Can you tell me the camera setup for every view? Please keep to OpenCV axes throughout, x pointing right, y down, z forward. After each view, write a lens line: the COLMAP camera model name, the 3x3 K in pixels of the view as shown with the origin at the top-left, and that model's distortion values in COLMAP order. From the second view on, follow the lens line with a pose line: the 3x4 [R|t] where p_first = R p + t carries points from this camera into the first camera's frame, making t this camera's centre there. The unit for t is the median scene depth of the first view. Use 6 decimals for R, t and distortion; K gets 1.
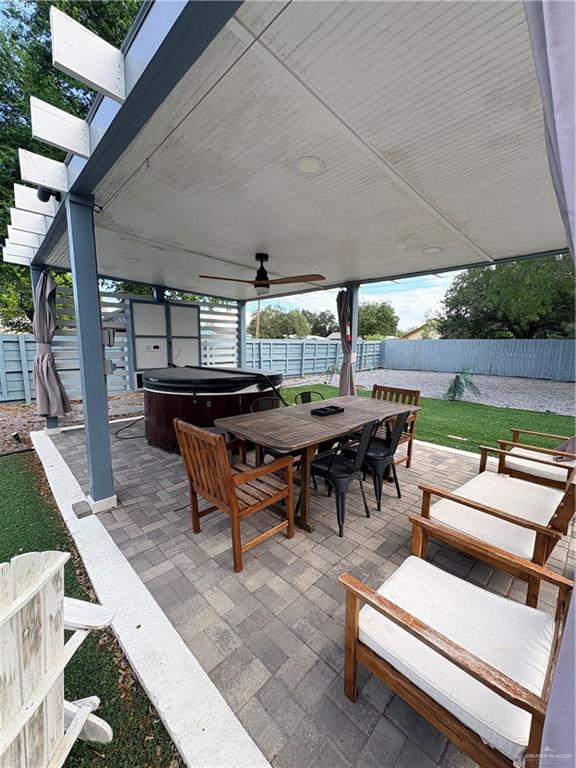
lens RADIAL K [[306.9, 0, 282.2], [0, 306.9, 385.6], [0, 0, 1]] dist [0.002098, -0.000084]
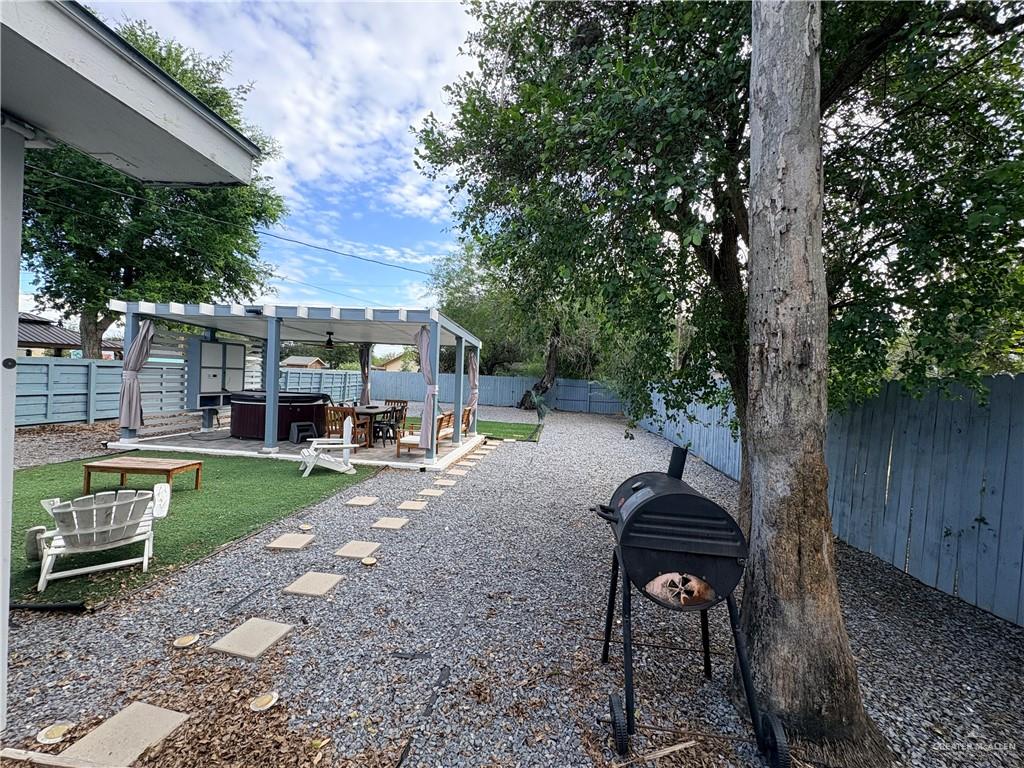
lens RADIAL K [[409.2, 0, 513.6], [0, 409.2, 394.0], [0, 0, 1]] dist [0.002098, -0.000084]
pose [[0.766262, 0.001333, 0.642527, -0.547534], [0.051108, 0.996703, -0.063017, 0.123149], [-0.640493, 0.081126, 0.763667, -1.108335]]
